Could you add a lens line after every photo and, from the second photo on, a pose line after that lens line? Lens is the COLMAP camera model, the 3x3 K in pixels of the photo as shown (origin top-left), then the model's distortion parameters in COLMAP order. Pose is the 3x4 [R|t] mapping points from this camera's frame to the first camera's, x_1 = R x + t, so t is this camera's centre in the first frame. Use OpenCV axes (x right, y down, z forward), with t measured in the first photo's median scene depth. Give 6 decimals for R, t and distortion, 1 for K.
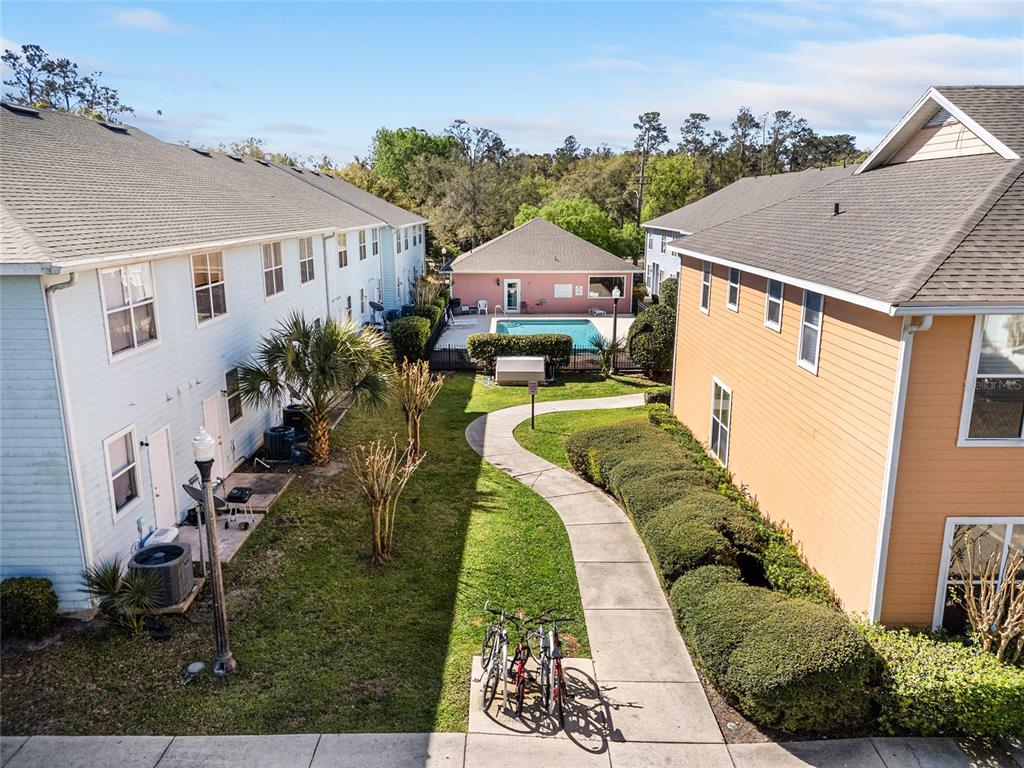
lens RADIAL K [[753.6, 0, 501.9], [0, 753.6, 400.0], [0, 0, 1]] dist [0.058569, -0.047712]
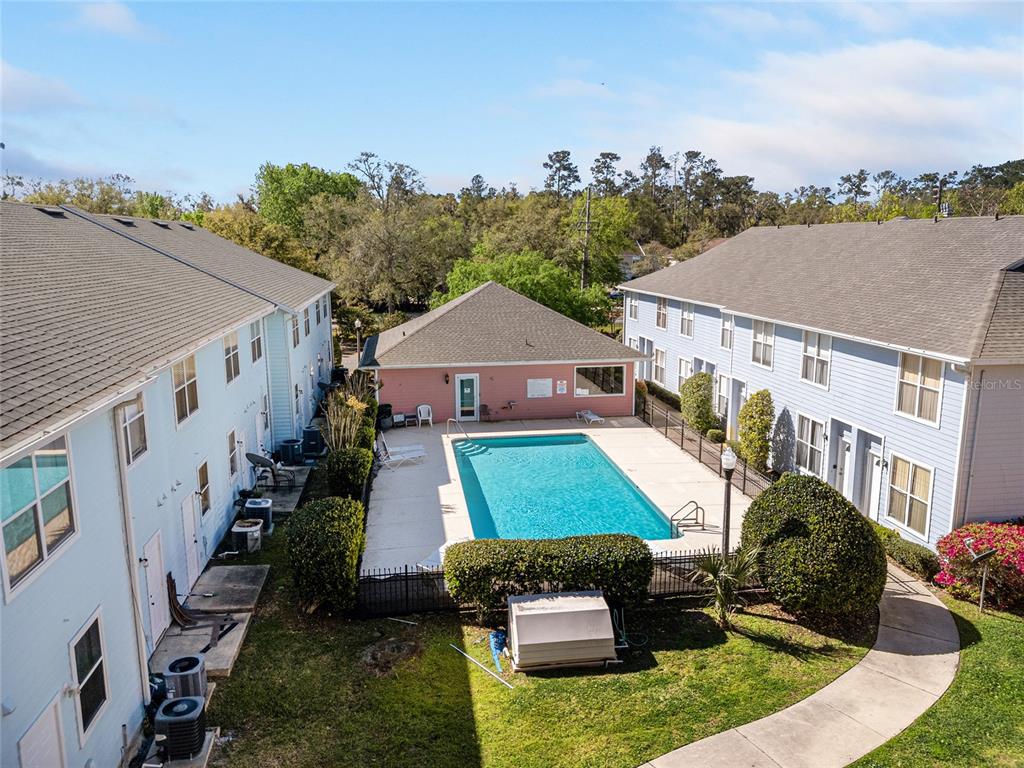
lens RADIAL K [[753.6, 0, 505.6], [0, 753.6, 392.2], [0, 0, 1]] dist [0.058569, -0.047712]
pose [[0.990083, -0.034517, 0.136177, -0.050229], [0.042126, 0.997685, -0.053393, -0.116996], [-0.134019, 0.058600, 0.989245, 0.350299]]
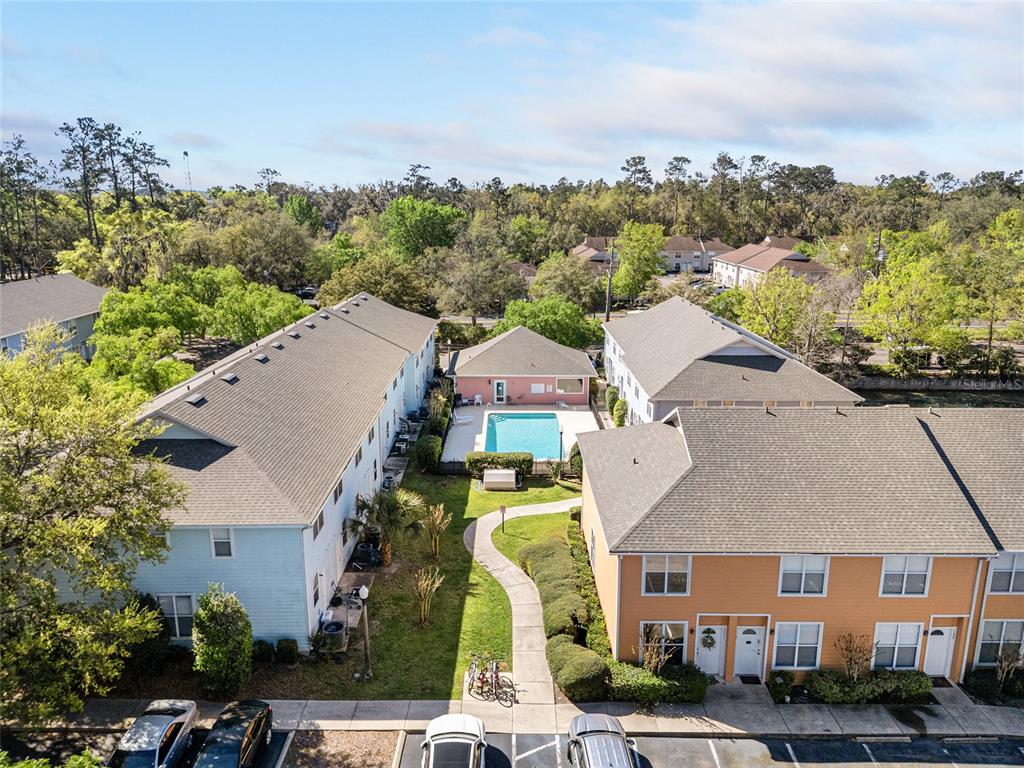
lens RADIAL K [[753.6, 0, 498.9], [0, 753.6, 405.0], [0, 0, 1]] dist [0.058569, -0.047712]
pose [[0.999978, 0.001234, -0.006534, 0.022849], [-0.001144, 0.999906, 0.013655, -0.148511], [0.006550, -0.013648, 0.999885, -0.384385]]
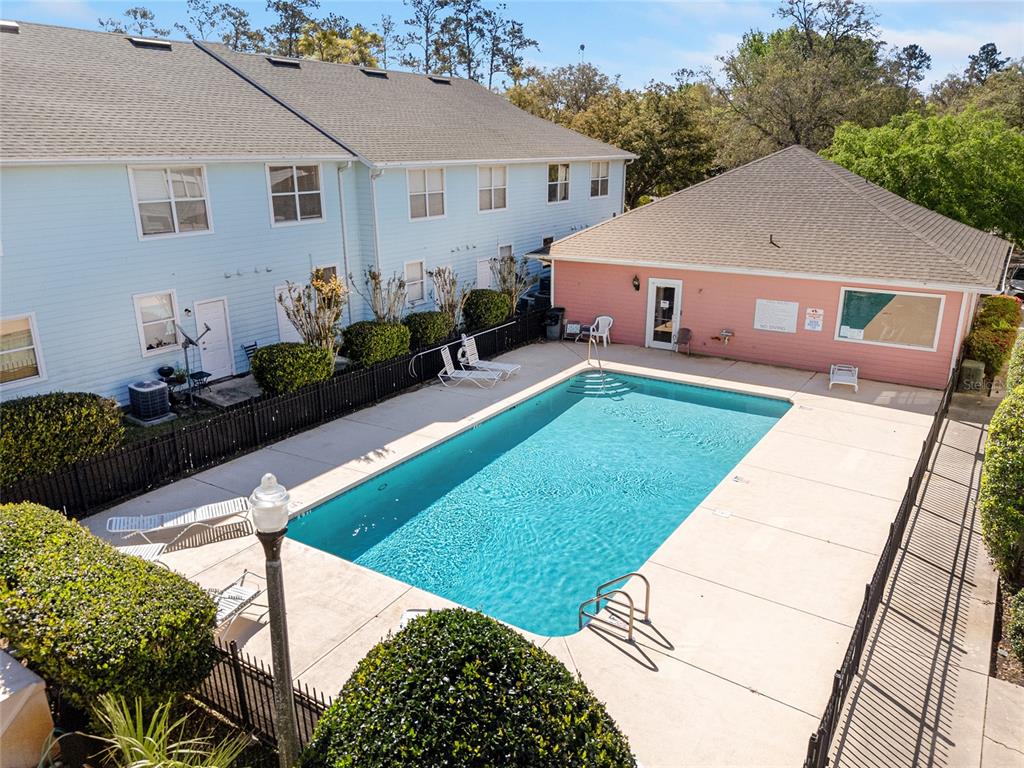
lens RADIAL K [[753.6, 0, 508.8], [0, 753.6, 390.1], [0, 0, 1]] dist [0.058569, -0.047712]
pose [[0.834461, 0.163690, -0.526193, 0.211524], [-0.132836, 0.986457, 0.096213, -0.138451], [0.534816, -0.010389, 0.844904, 0.611263]]
